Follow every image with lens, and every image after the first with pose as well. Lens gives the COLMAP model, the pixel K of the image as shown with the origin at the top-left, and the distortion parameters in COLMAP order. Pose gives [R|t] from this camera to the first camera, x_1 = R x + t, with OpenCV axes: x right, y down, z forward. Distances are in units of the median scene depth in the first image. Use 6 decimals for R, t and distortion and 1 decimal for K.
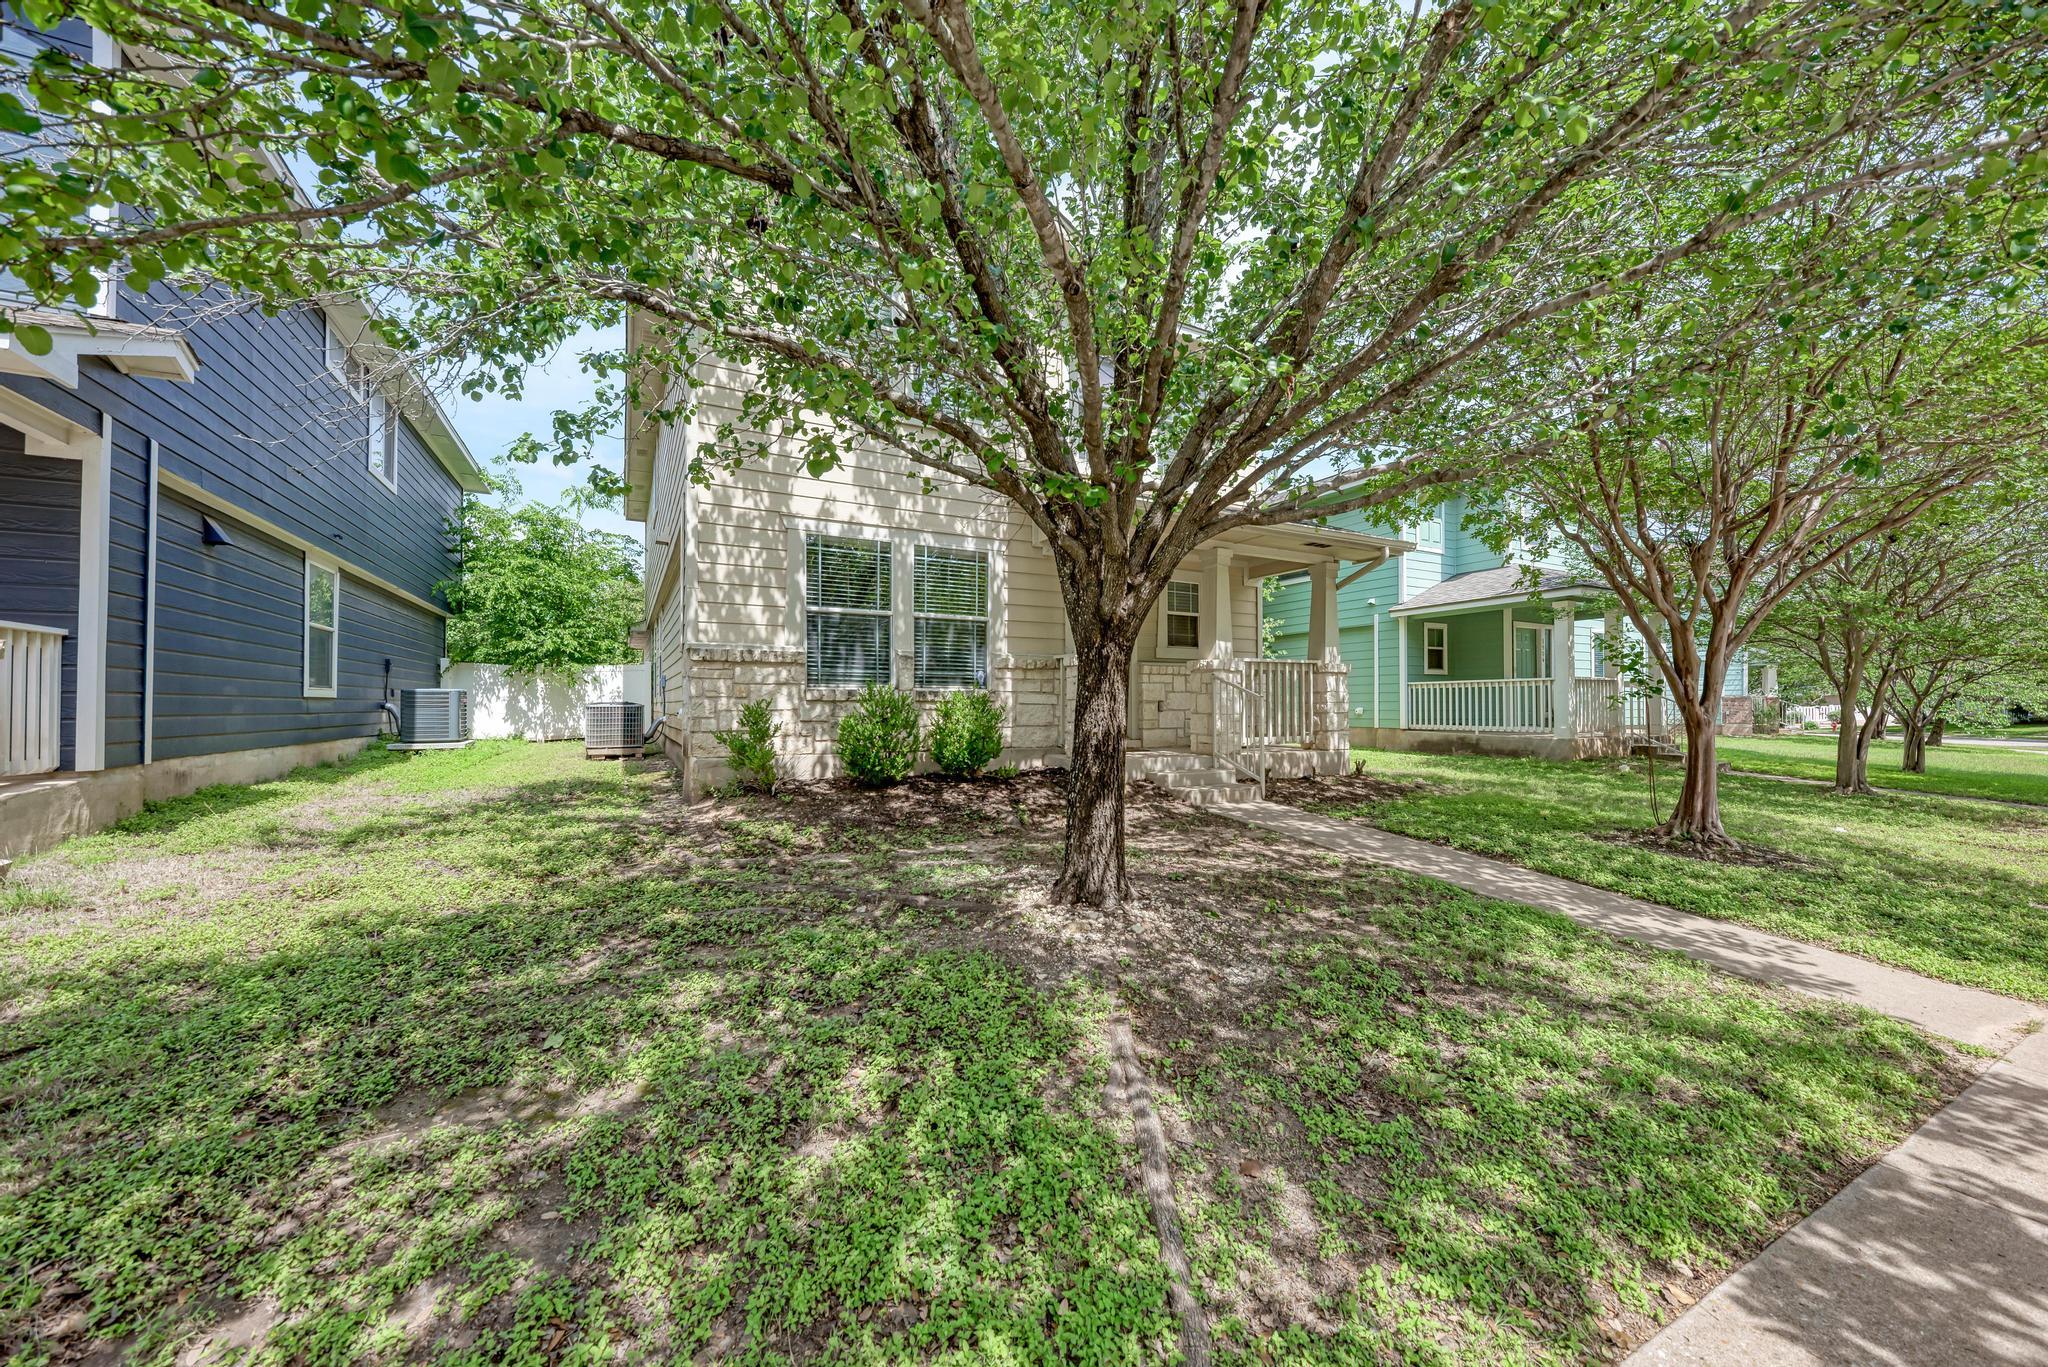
lens RADIAL K [[753.2, 0, 1024.0], [0, 753.2, 683.5], [0, 0, 1]] dist [0.007315, -0.000075]
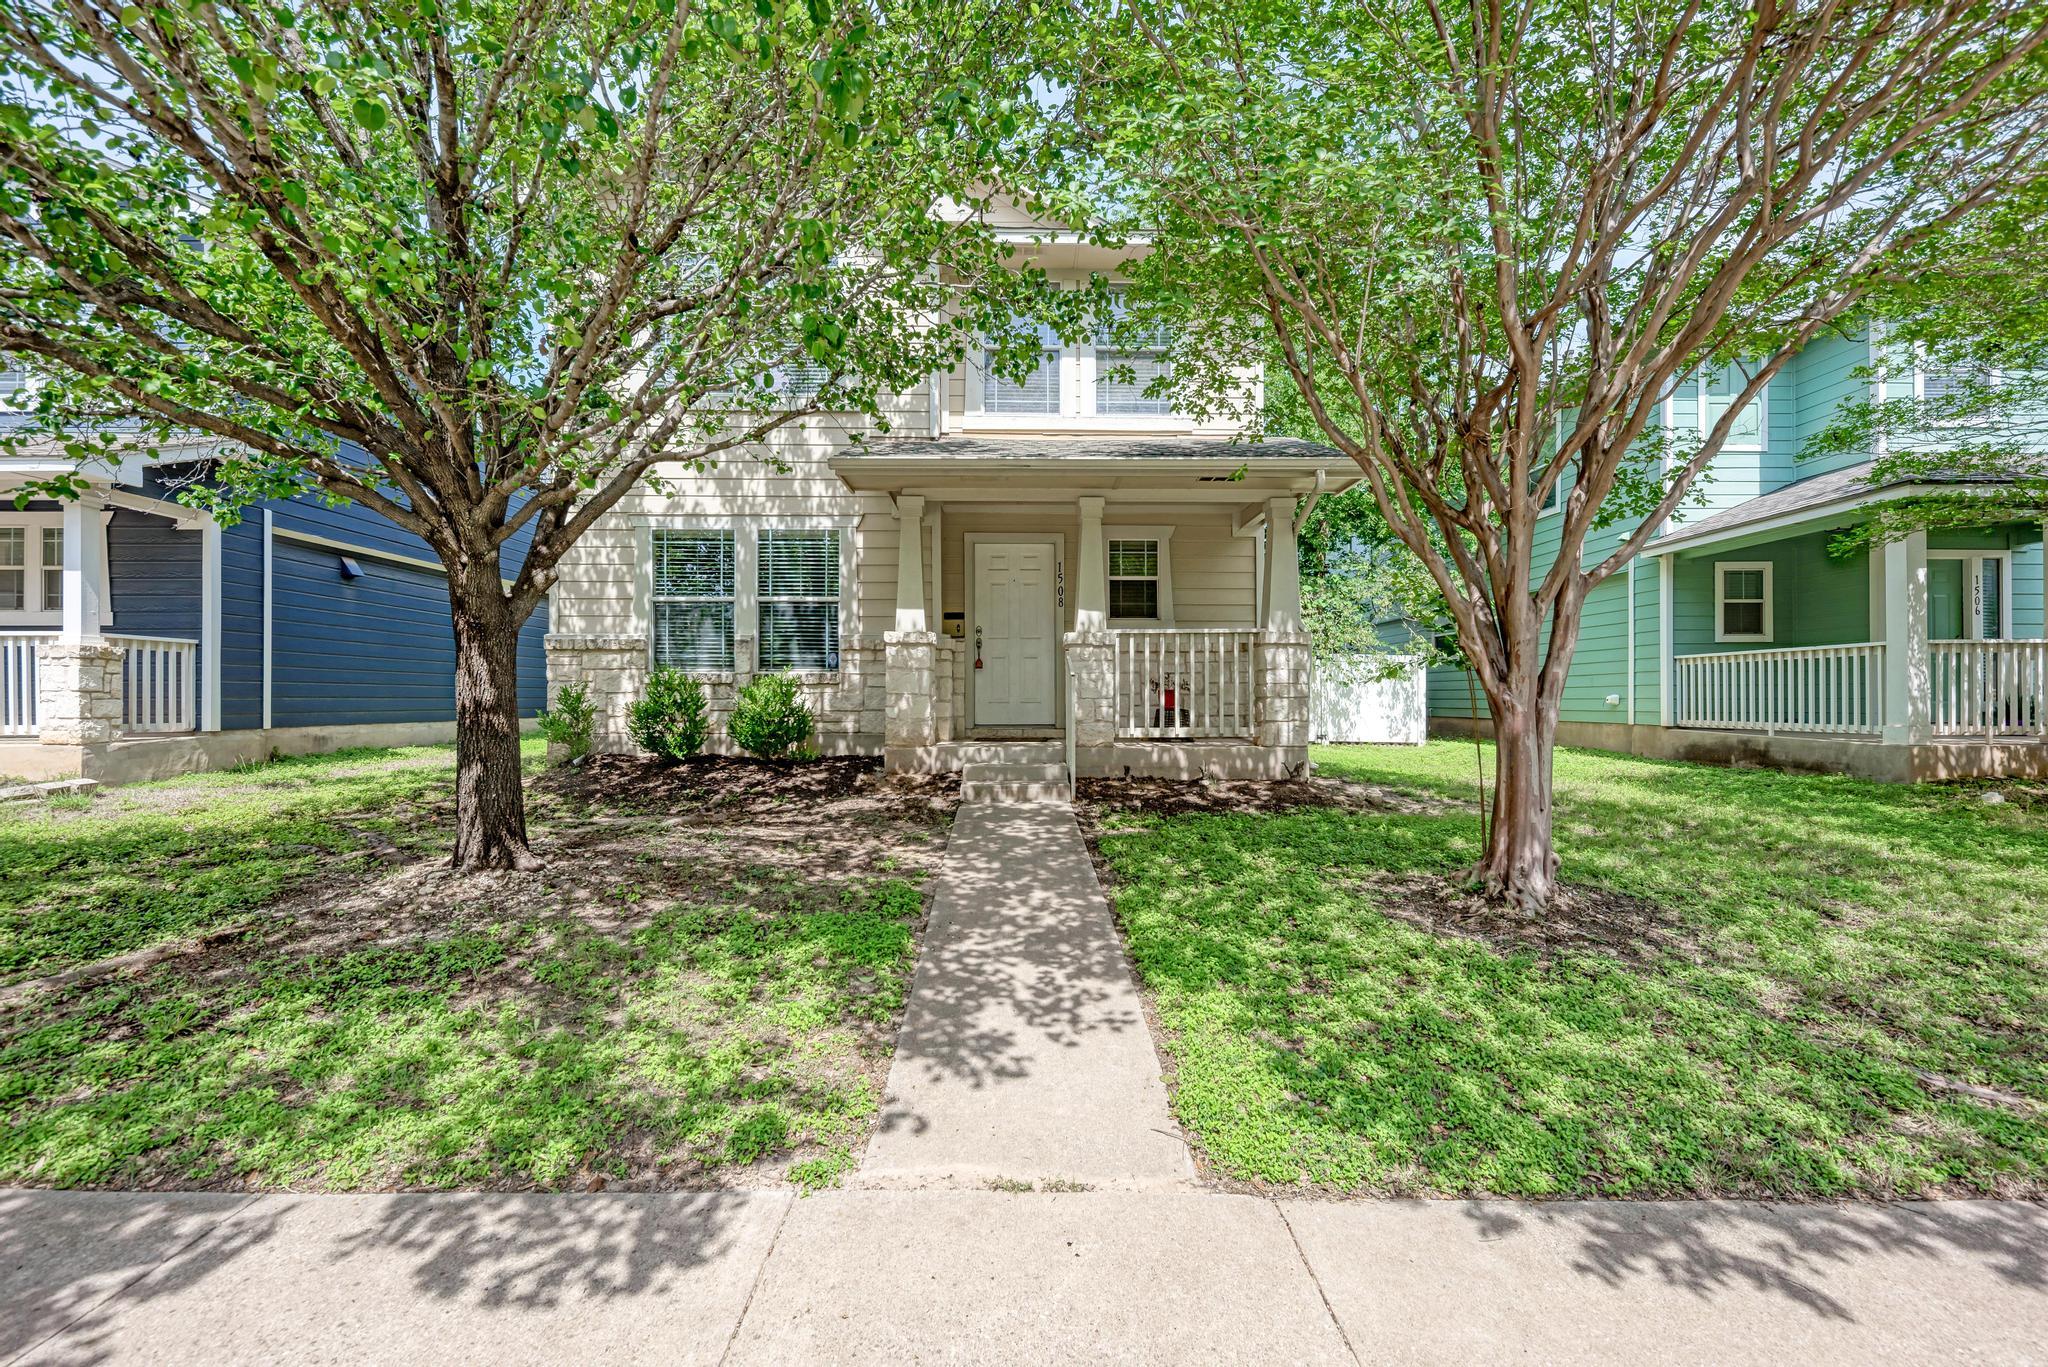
lens RADIAL K [[825.0, 0, 1024.0], [0, 825.0, 683.5], [0, 0, 1]] dist [0.007652, -0.000229]
pose [[0.886730, -0.011778, -0.462138, 0.731420], [0.015286, 0.999876, 0.003847, 0.025817], [0.462035, -0.010476, 0.886800, 0.188873]]
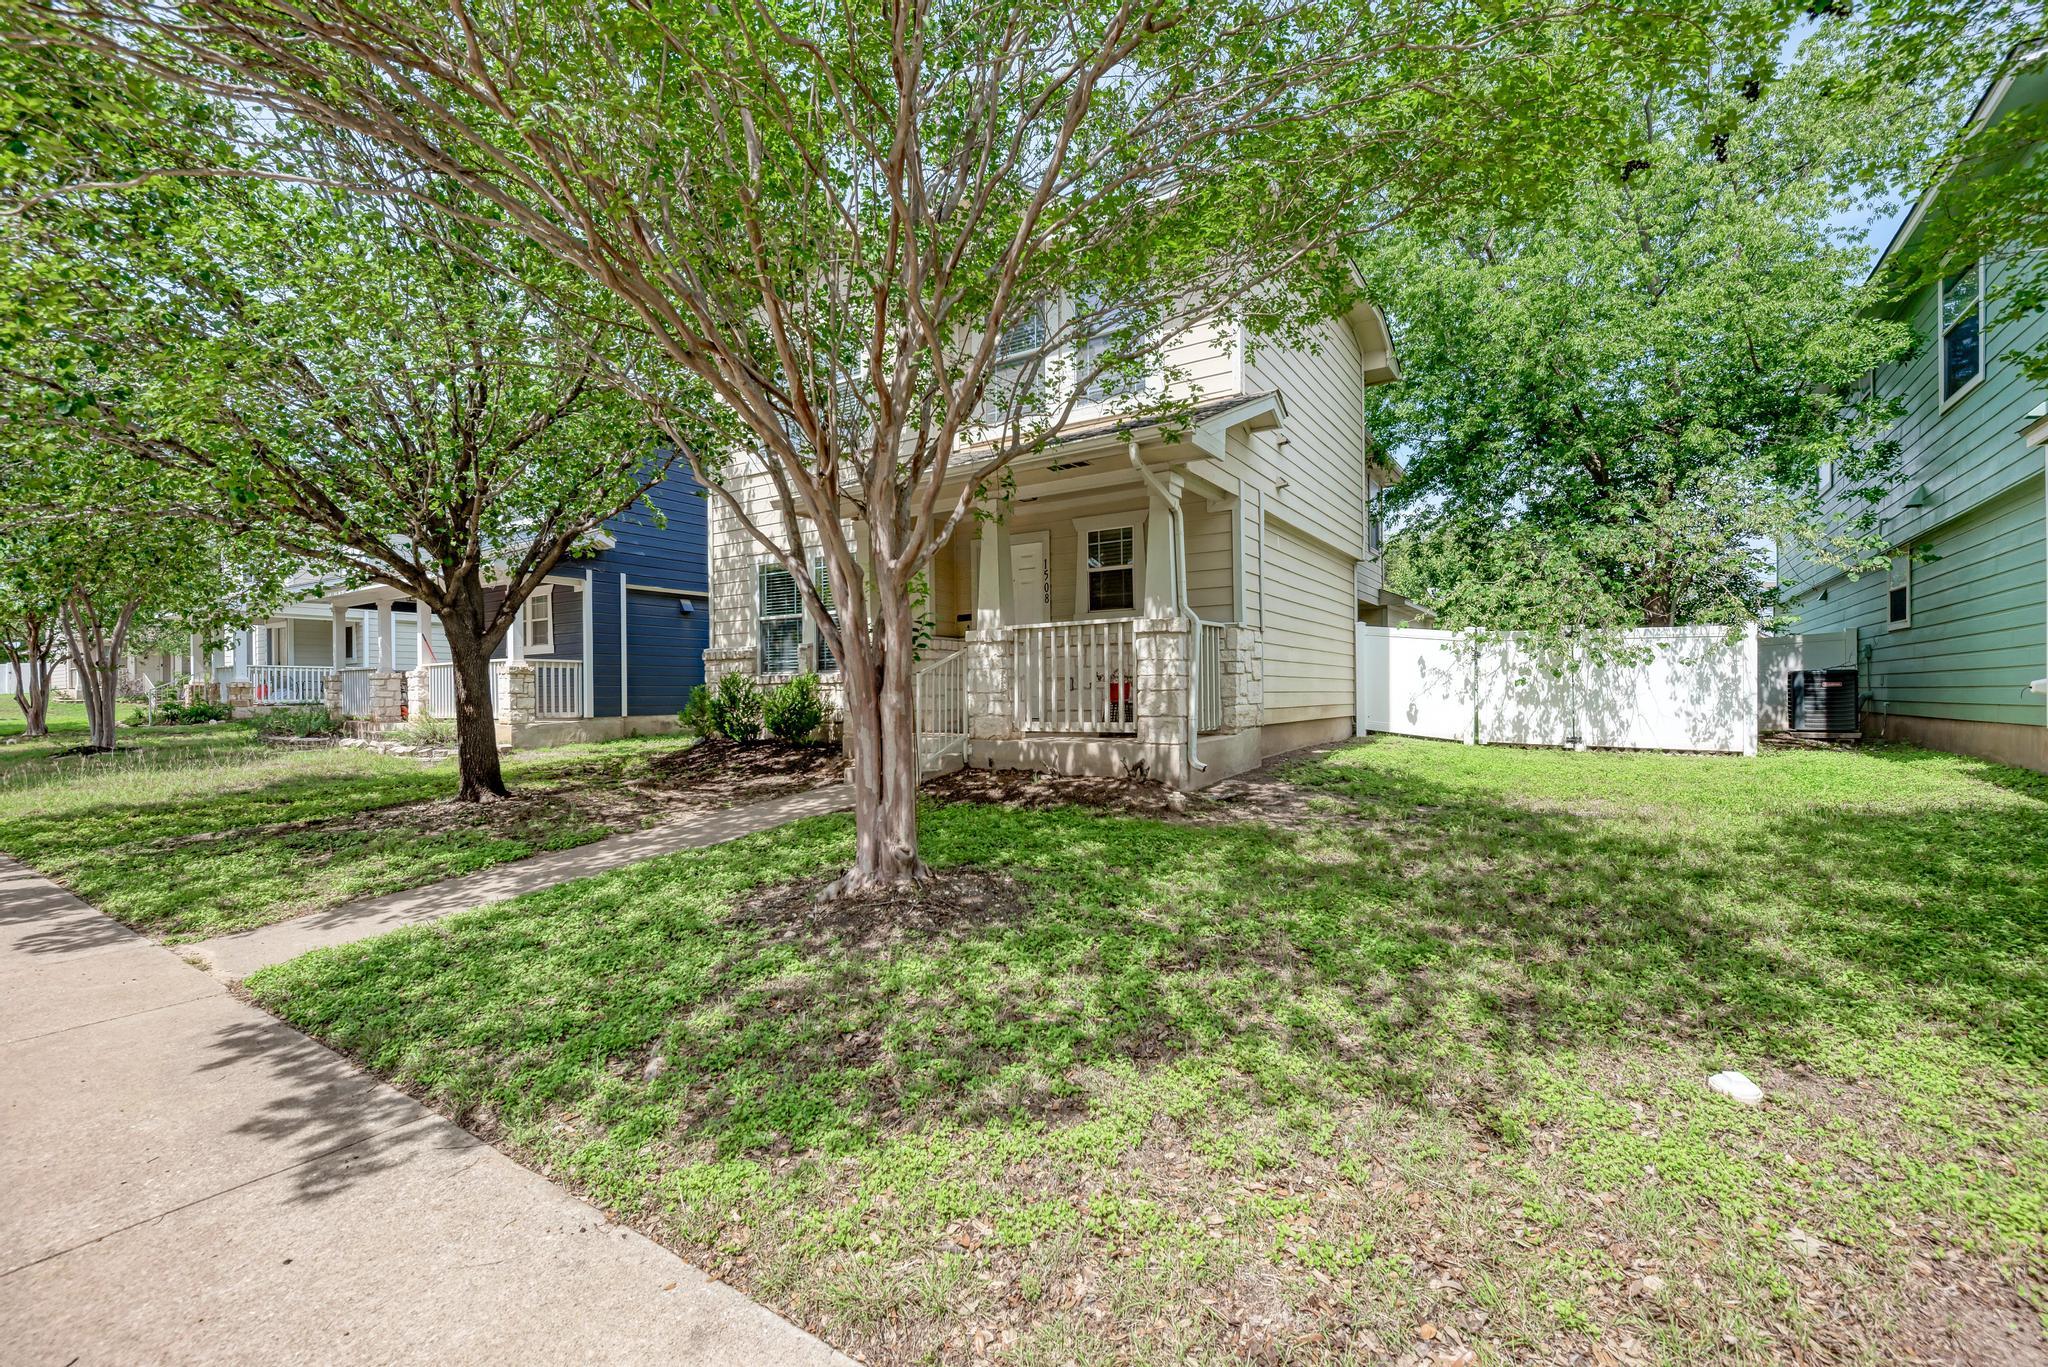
lens RADIAL K [[864.9, 0, 1024.0], [0, 864.9, 683.5], [0, 0, 1]] dist [-0.000076, -0.000013]
pose [[0.471364, -0.017241, -0.881770, 1.372517], [0.032583, 0.999467, -0.002124, 0.040709], [0.881337, -0.027729, 0.471674, 0.668707]]
